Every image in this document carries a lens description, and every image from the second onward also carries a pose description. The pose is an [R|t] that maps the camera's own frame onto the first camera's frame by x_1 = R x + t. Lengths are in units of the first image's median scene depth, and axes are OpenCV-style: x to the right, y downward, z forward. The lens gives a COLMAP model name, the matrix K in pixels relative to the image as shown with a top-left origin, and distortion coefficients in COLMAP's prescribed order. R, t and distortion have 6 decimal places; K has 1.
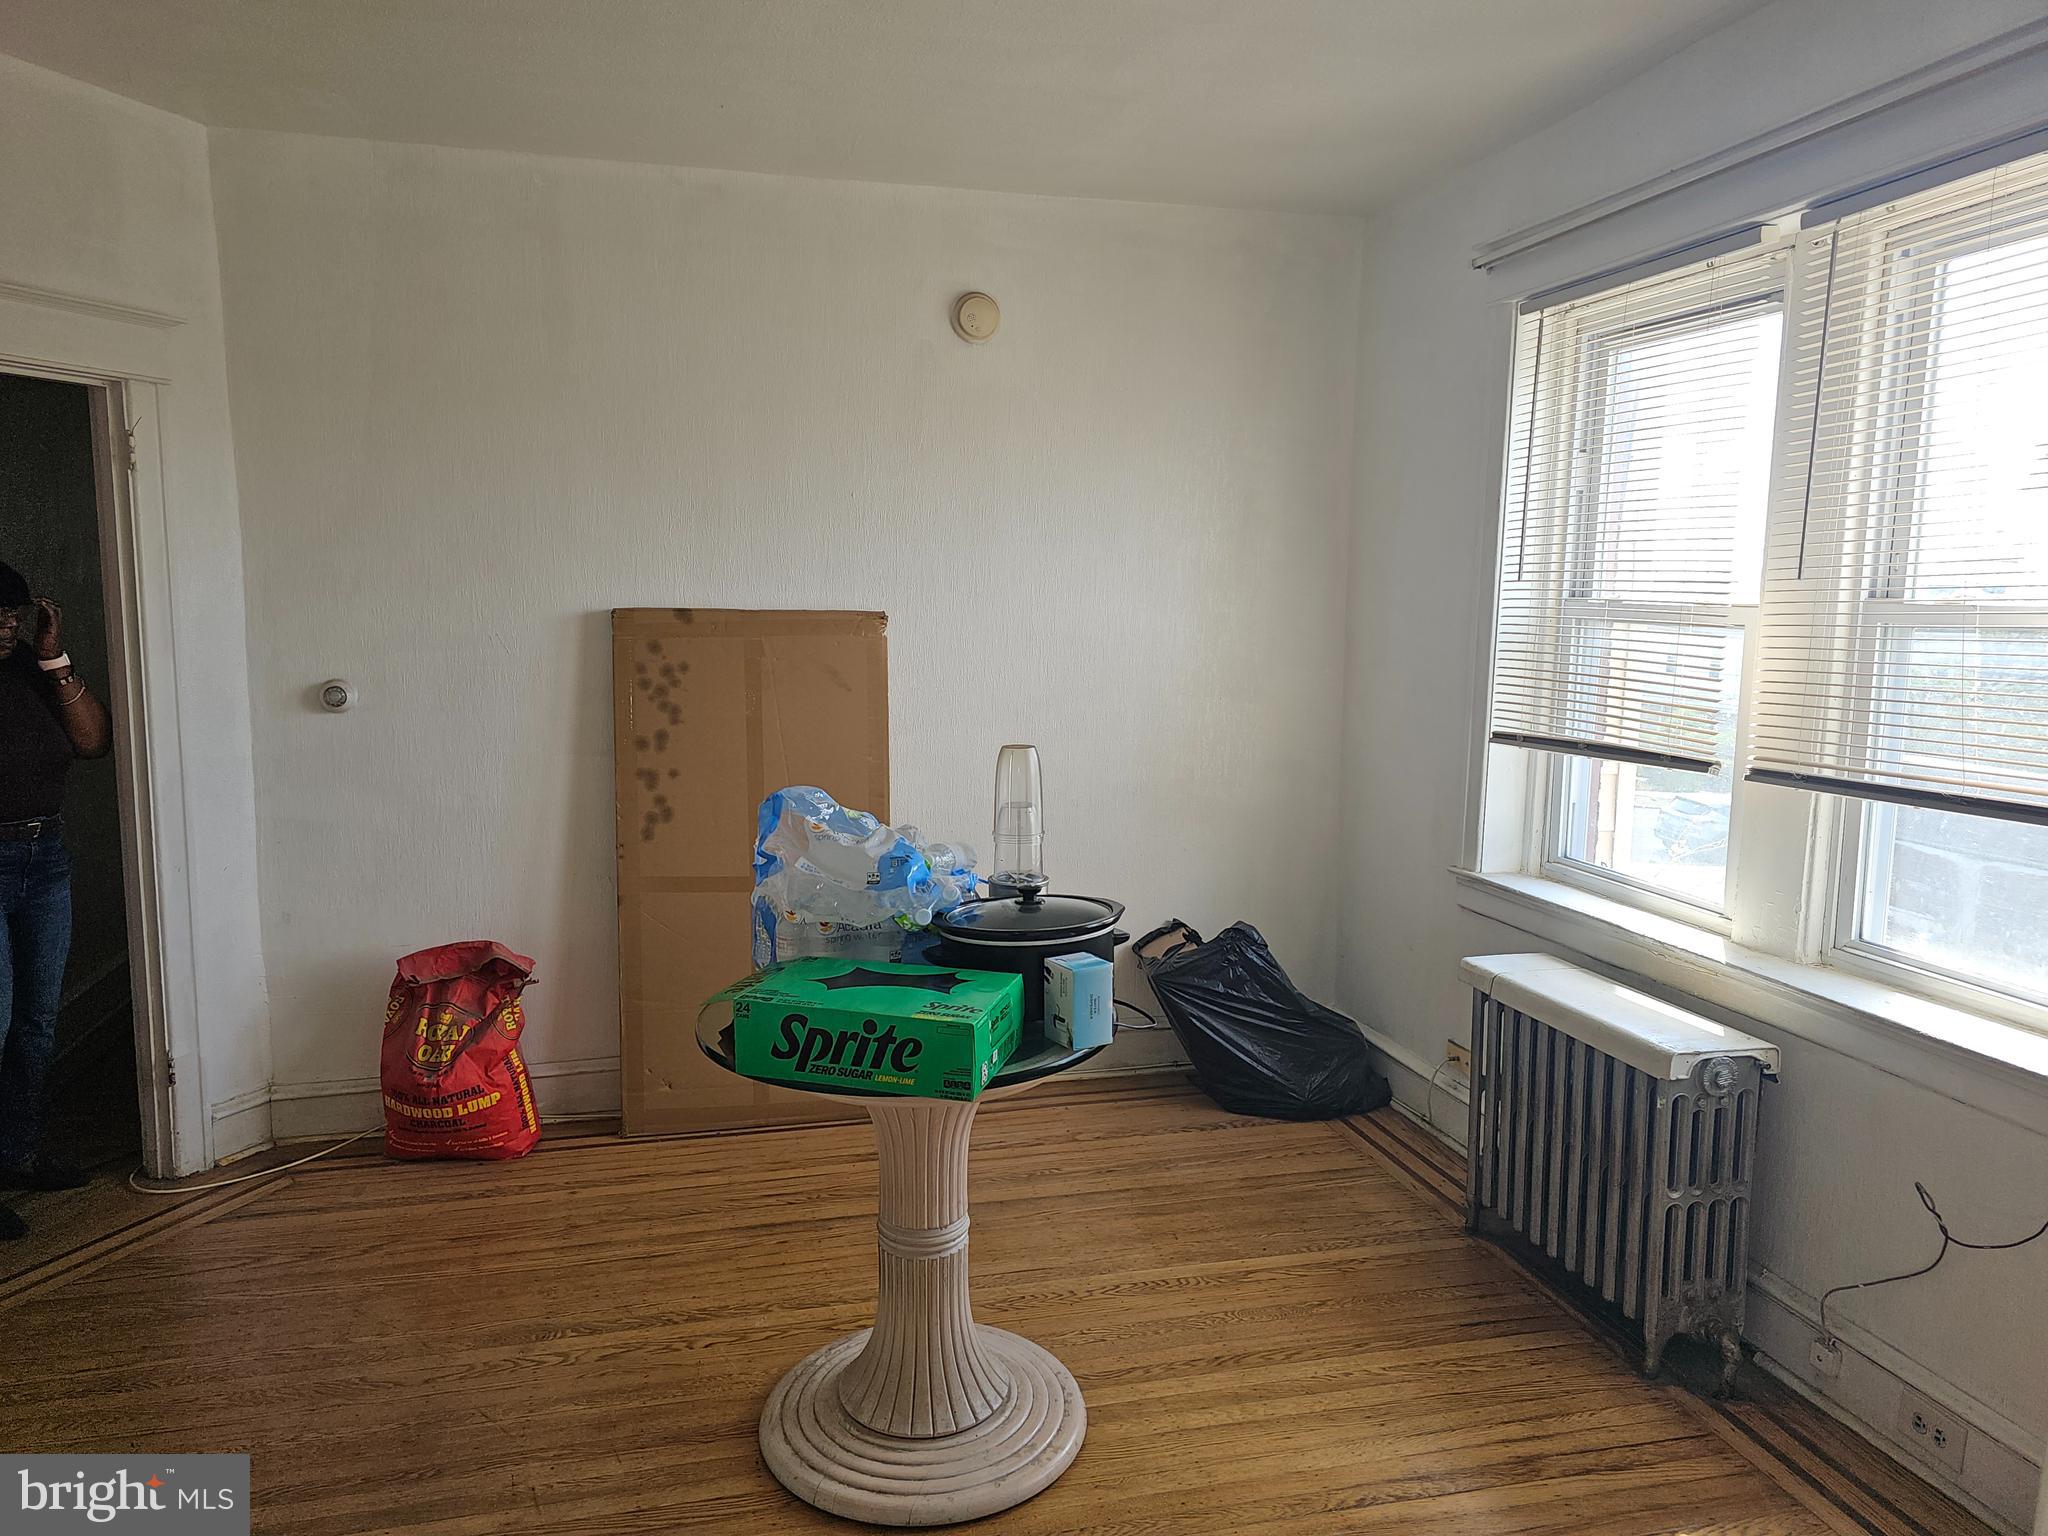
lens RADIAL K [[1362.3, 0, 1027.7], [0, 1362.3, 771.6], [0, 0, 1]] dist [0.002276, -0.008363]
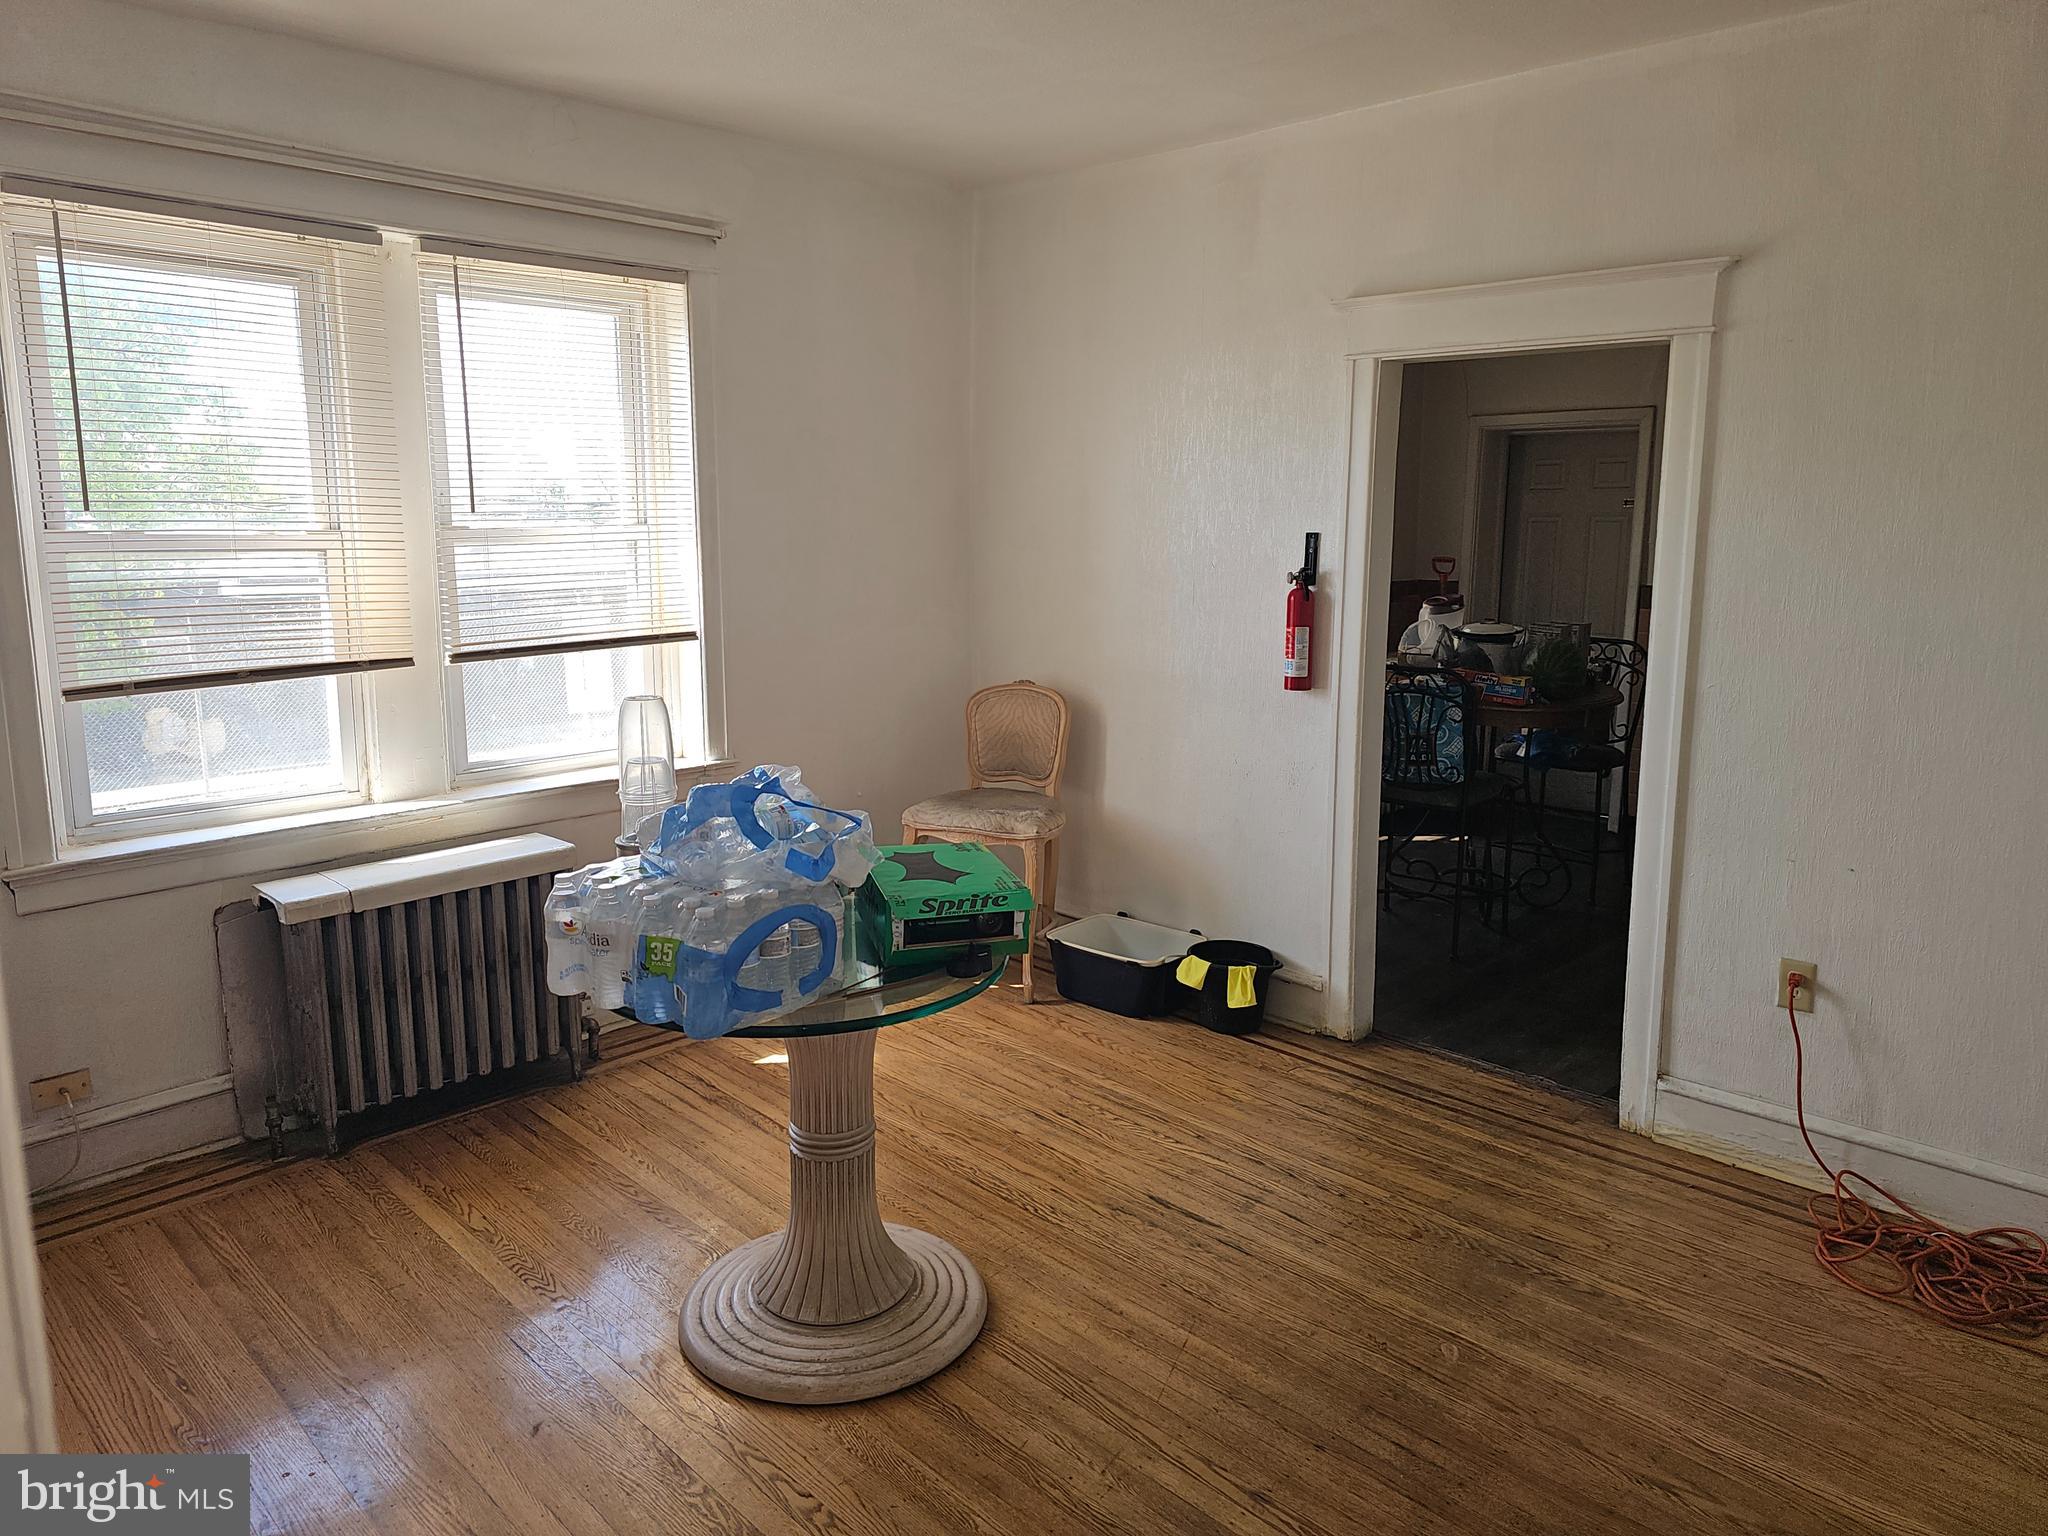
lens RADIAL K [[1362.3, 0, 1025.7], [0, 1362.3, 754.2], [0, 0, 1]] dist [0.002276, -0.008363]
pose [[-0.517997, -0.158792, 0.840514, -0.938606], [0.107224, 0.962814, 0.247978, -0.186099], [-0.848635, 0.218575, -0.481709, 1.231497]]
